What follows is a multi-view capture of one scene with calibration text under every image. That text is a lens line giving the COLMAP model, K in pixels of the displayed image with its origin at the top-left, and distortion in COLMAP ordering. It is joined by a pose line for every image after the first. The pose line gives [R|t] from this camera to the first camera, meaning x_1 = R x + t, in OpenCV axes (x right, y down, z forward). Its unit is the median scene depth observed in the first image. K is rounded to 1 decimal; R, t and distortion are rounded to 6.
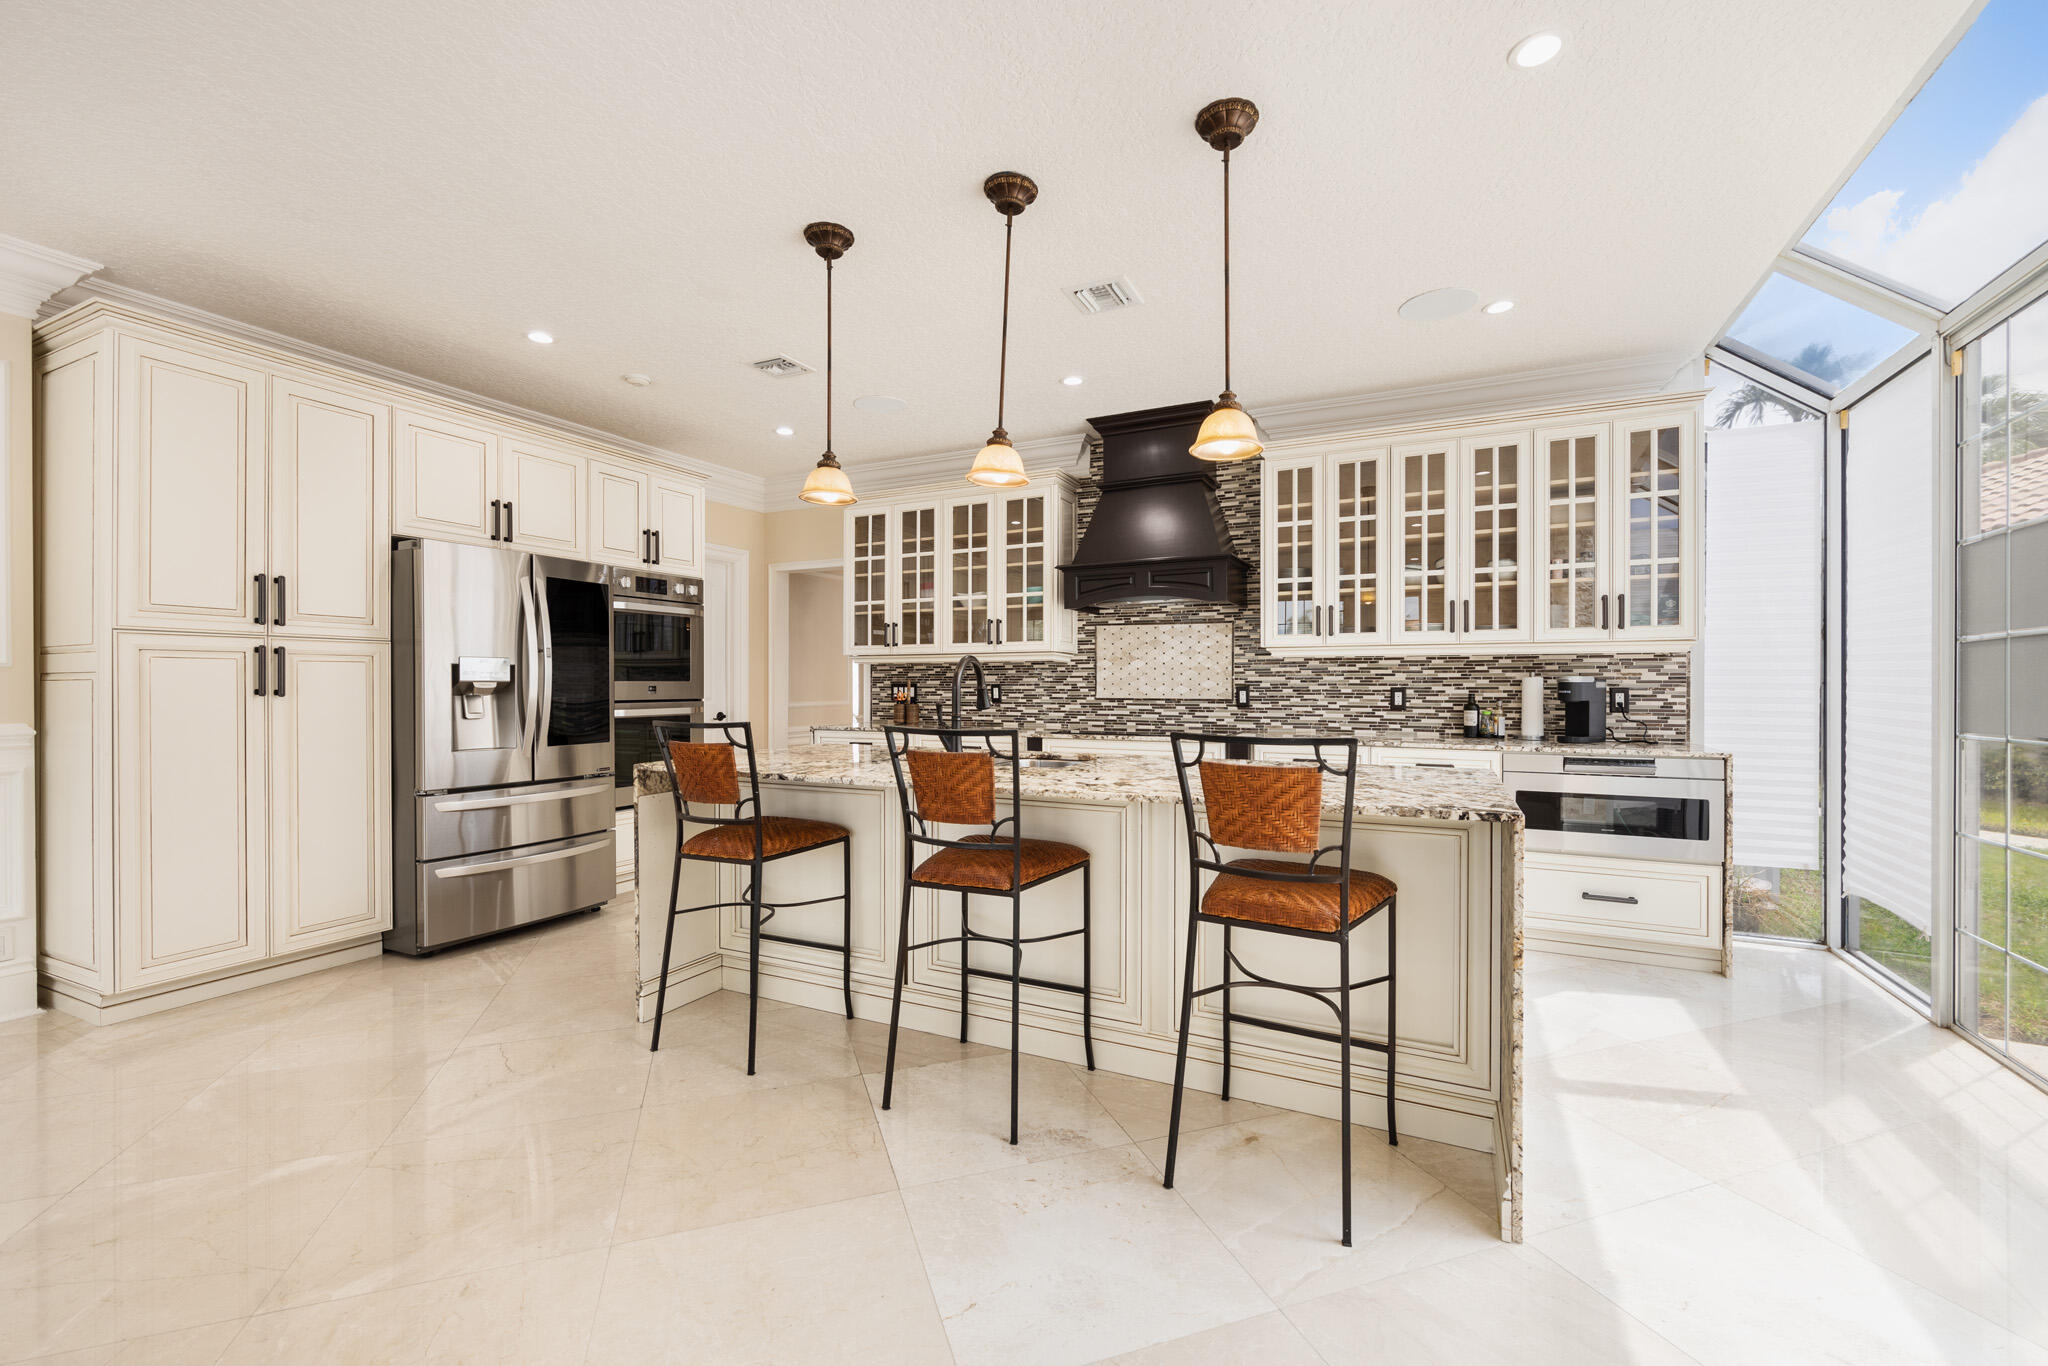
lens RADIAL K [[831.0, 0, 1073.0], [0, 831.0, 700.7], [0, 0, 1]] dist [0.003843, 0.000297]
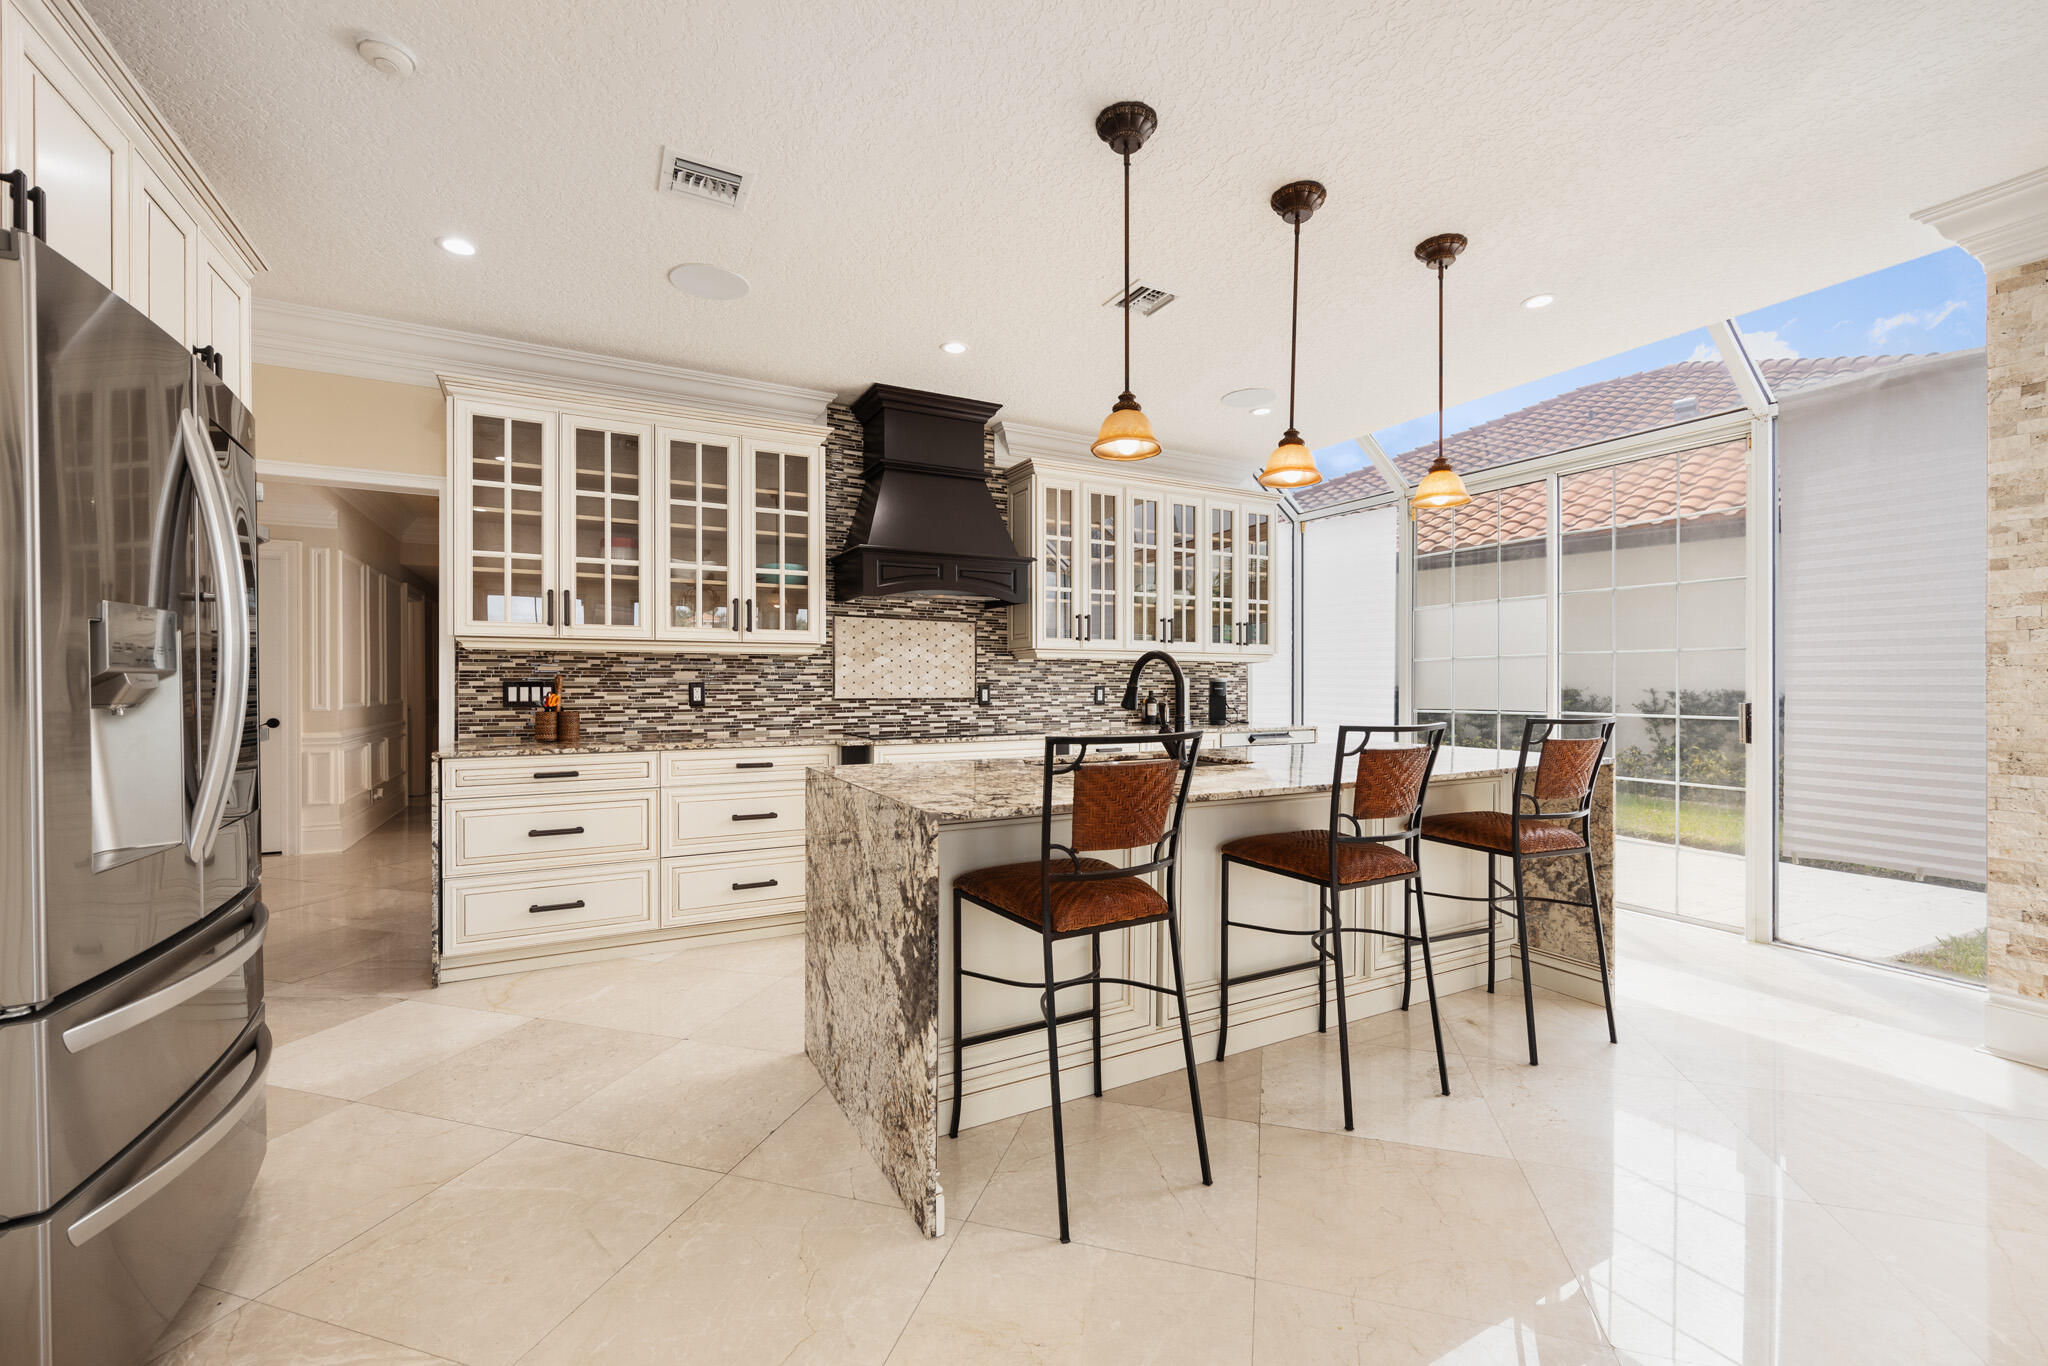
lens RADIAL K [[831.0, 0, 1034.3], [0, 831.0, 686.4], [0, 0, 1]] dist [0.003843, 0.000297]
pose [[0.598685, -0.004931, 0.800969, -0.564246], [0.011333, 0.999933, -0.002315, -0.012075], [-0.800904, 0.010463, 0.598701, 0.323212]]
